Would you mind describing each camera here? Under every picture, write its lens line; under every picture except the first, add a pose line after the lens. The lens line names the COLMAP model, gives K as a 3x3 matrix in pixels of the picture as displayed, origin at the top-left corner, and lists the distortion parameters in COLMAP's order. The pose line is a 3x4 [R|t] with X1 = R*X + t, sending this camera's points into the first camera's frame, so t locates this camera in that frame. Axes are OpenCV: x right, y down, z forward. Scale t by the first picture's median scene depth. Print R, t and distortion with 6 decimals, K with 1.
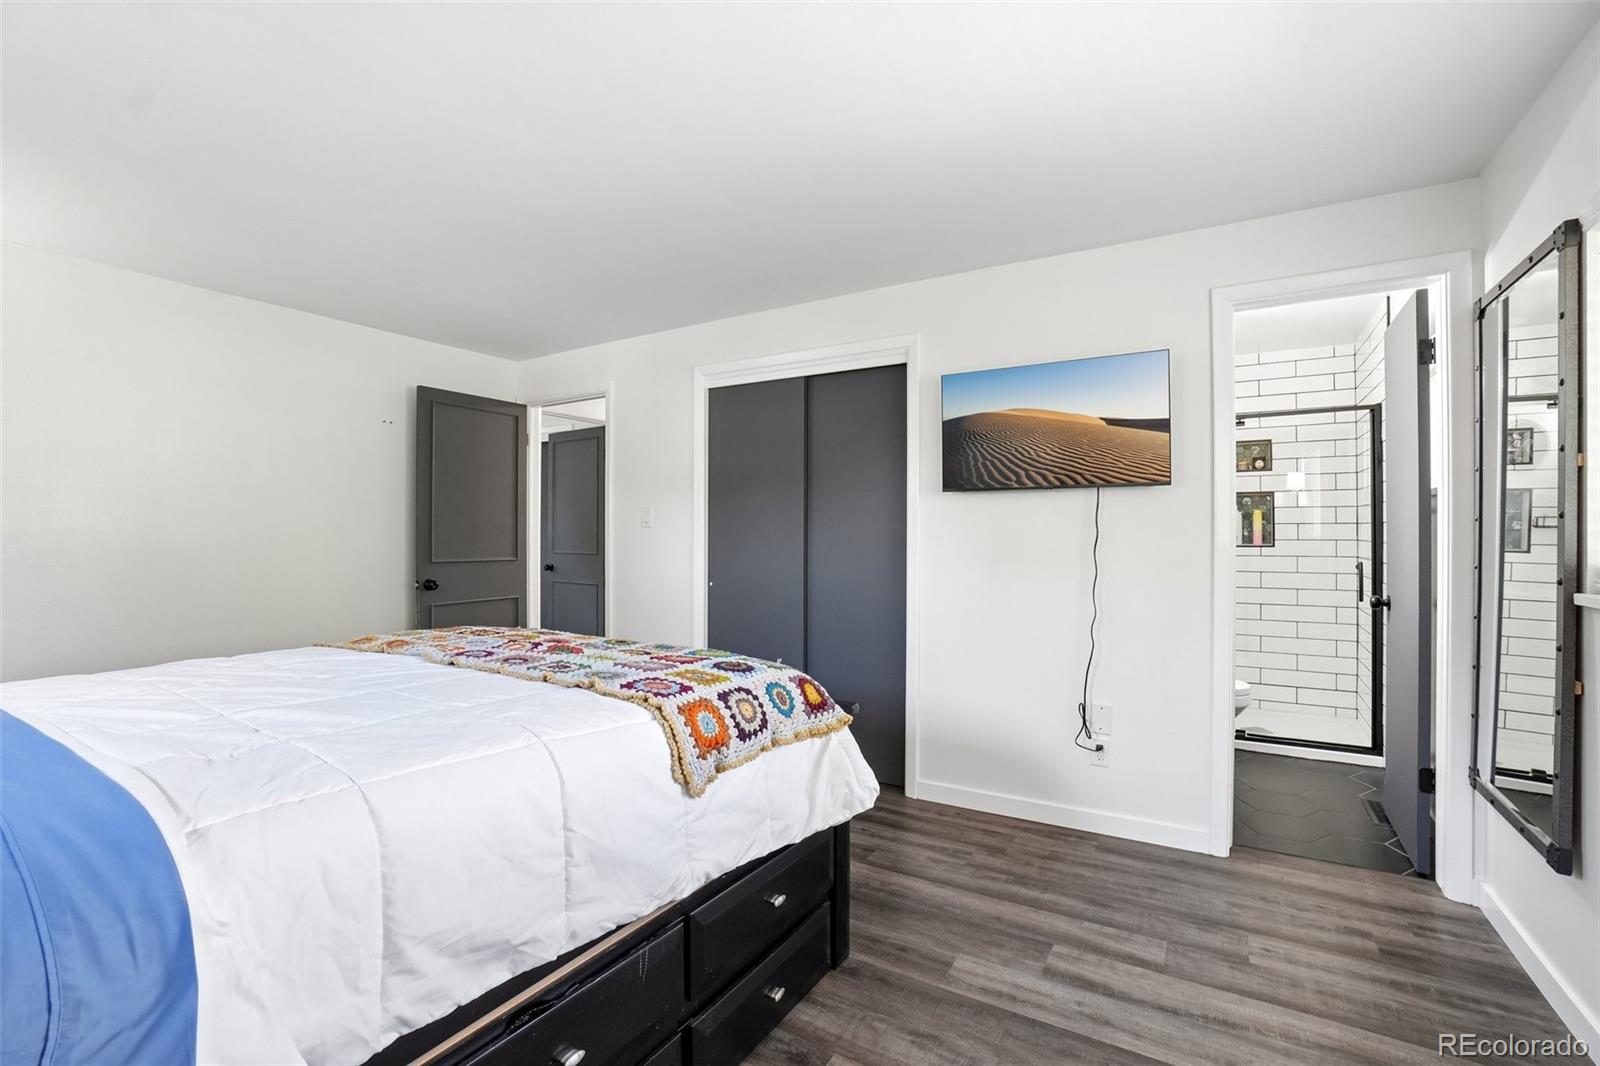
lens RADIAL K [[713.4, 0, 794.9], [0, 713.4, 529.4], [0, 0, 1]] dist [-0.025758, 0.000913]
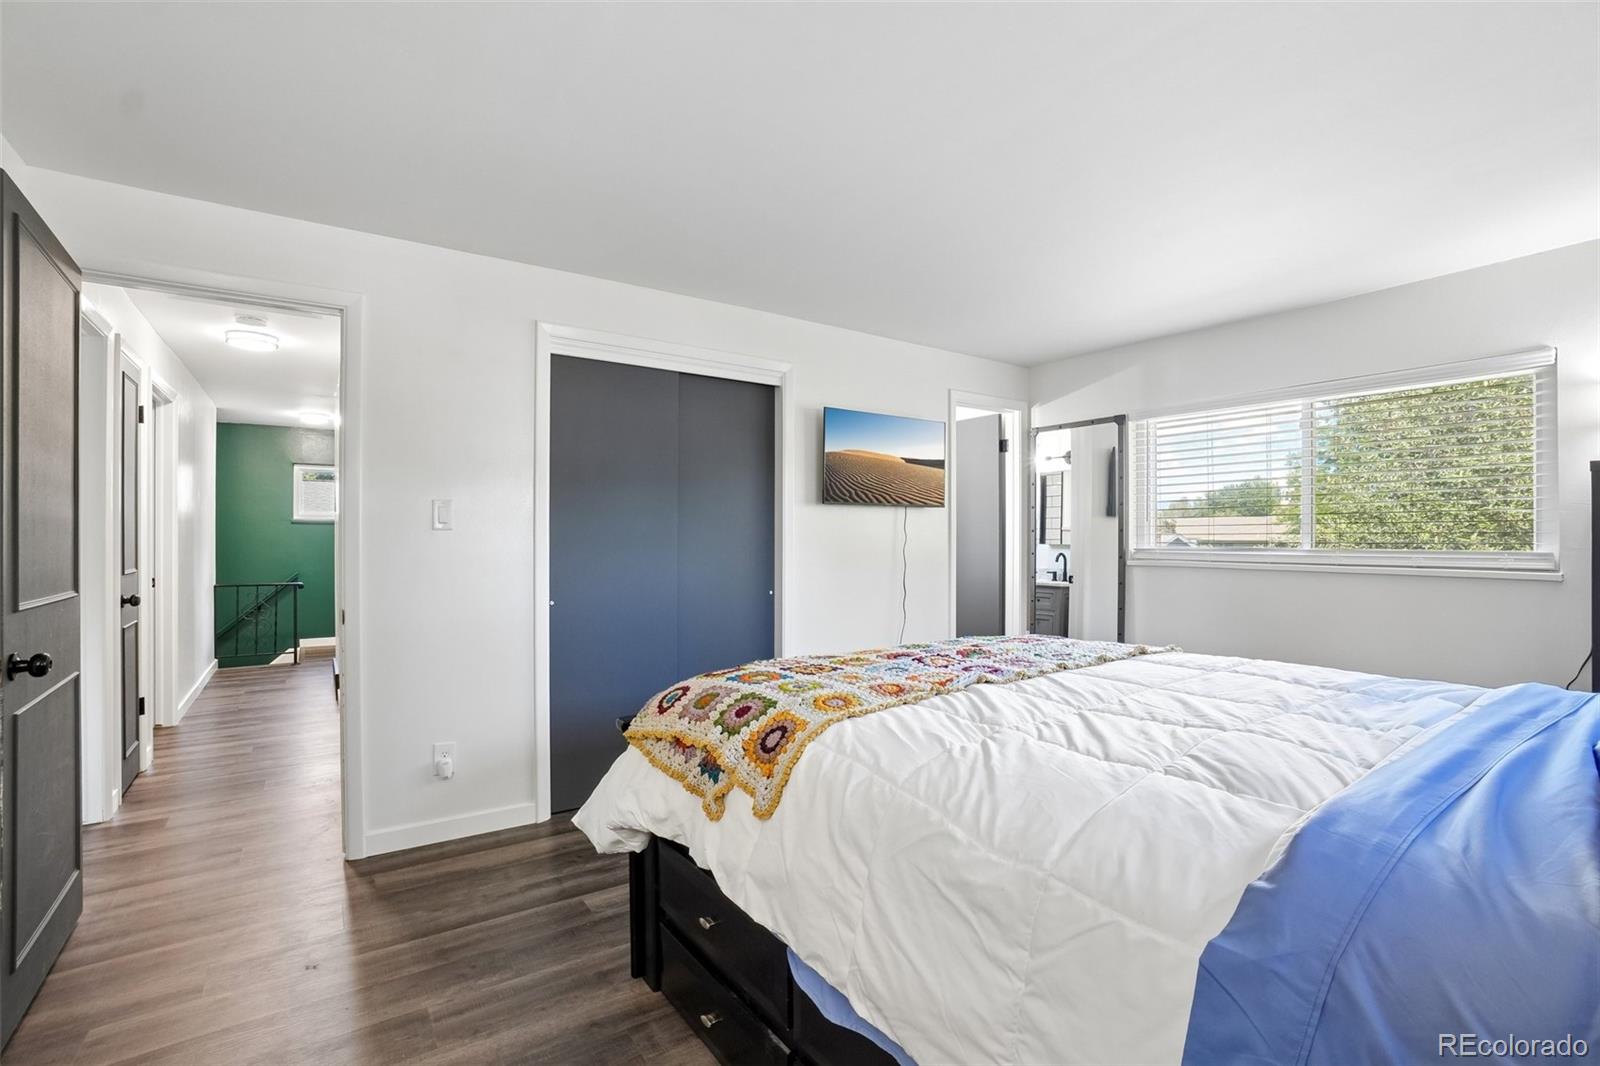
lens RADIAL K [[713.4, 0, 790.2], [0, 713.4, 538.8], [0, 0, 1]] dist [-0.025758, 0.000913]
pose [[0.410350, -0.004703, 0.911916, -1.117237], [-0.003040, 0.999974, 0.006525, -0.001081], [-0.911923, -0.005449, 0.410325, 0.678027]]
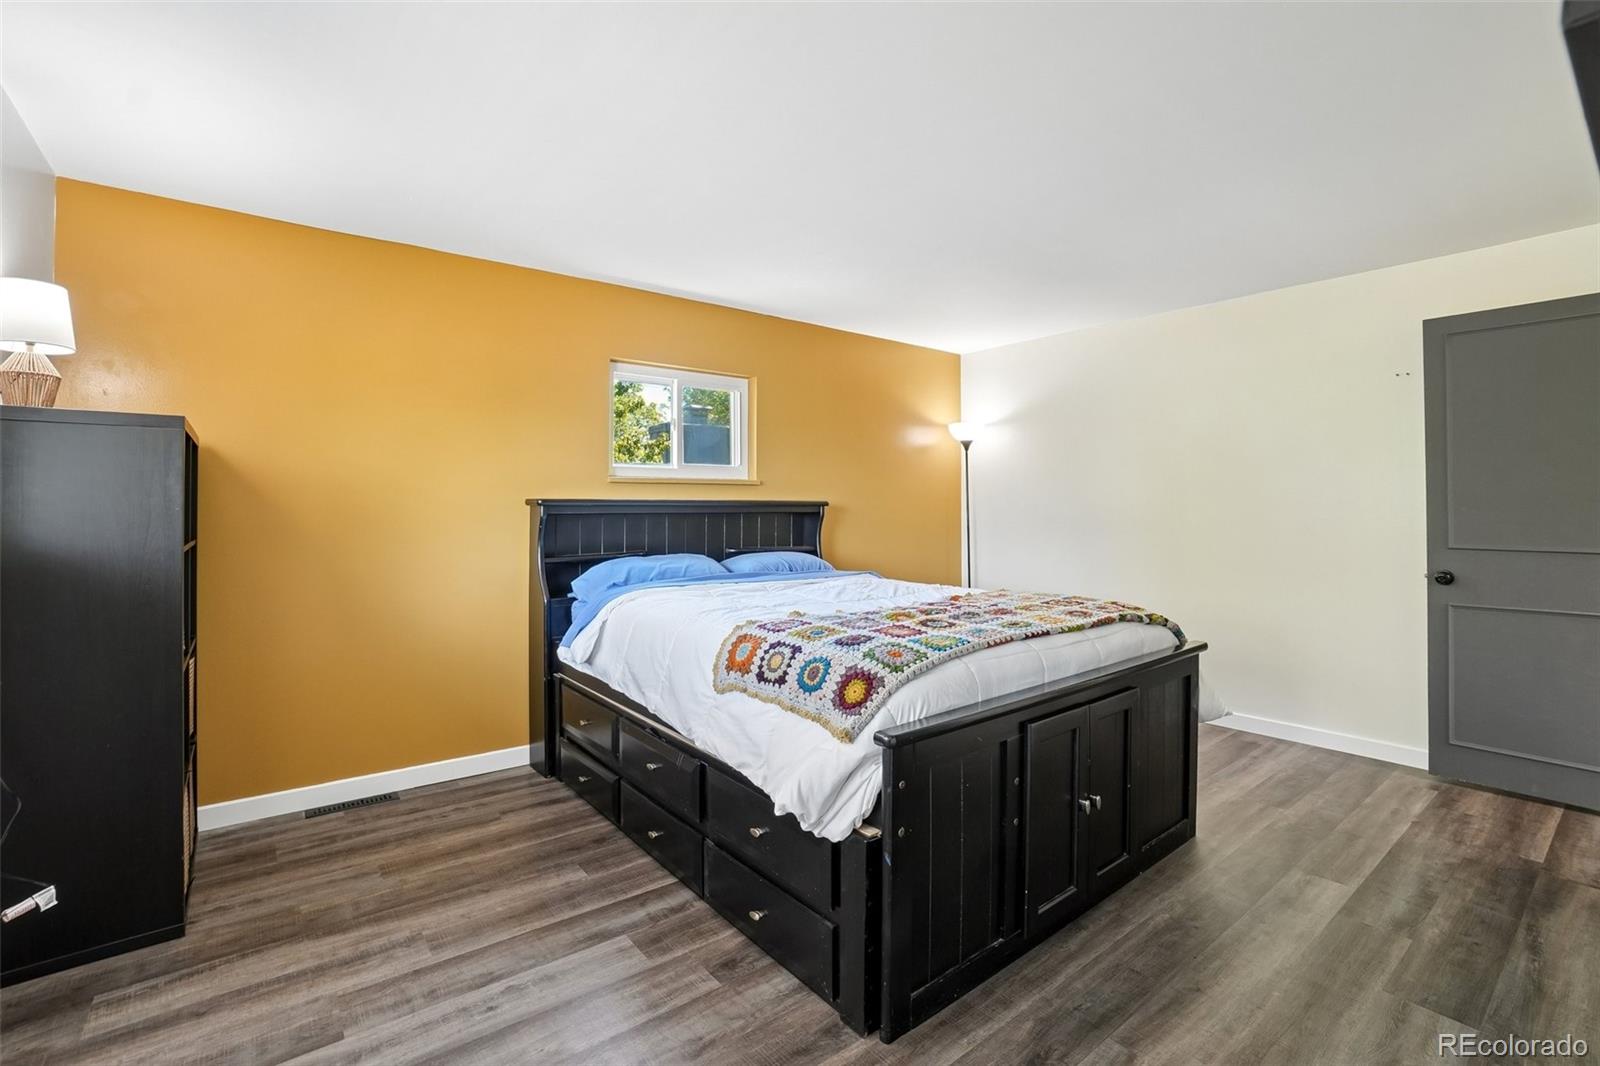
lens RADIAL K [[713.4, 0, 787.9], [0, 713.4, 502.3], [0, 0, 1]] dist [-0.025758, 0.000913]
pose [[-0.348651, -0.008719, -0.937212, 0.673951], [0.005446, 0.999921, -0.011328, 0.005557], [0.937237, -0.009053, -0.348576, 0.949197]]
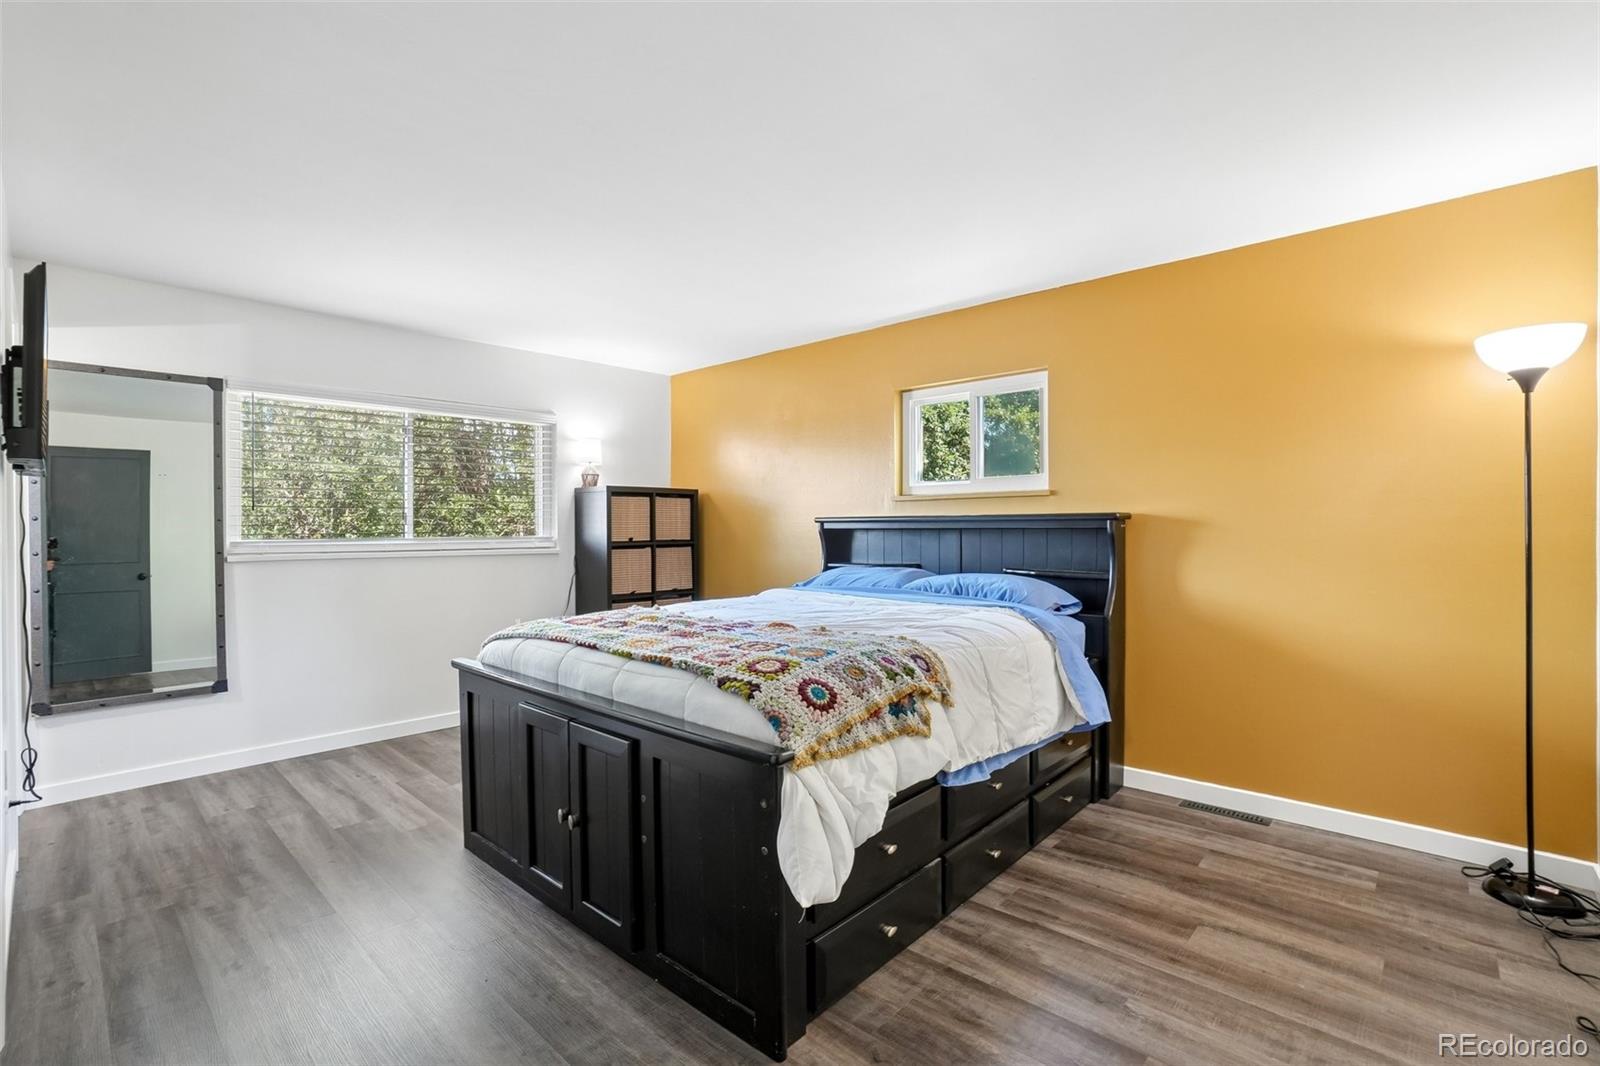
lens RADIAL K [[713.4, 0, 794.4], [0, 713.4, 529.9], [0, 0, 1]] dist [-0.025758, 0.000913]
pose [[-0.982436, 0.004558, 0.186543, -0.617189], [0.004747, 0.999989, 0.000568, 0.010123], [-0.186538, 0.001443, -0.982447, 1.746276]]
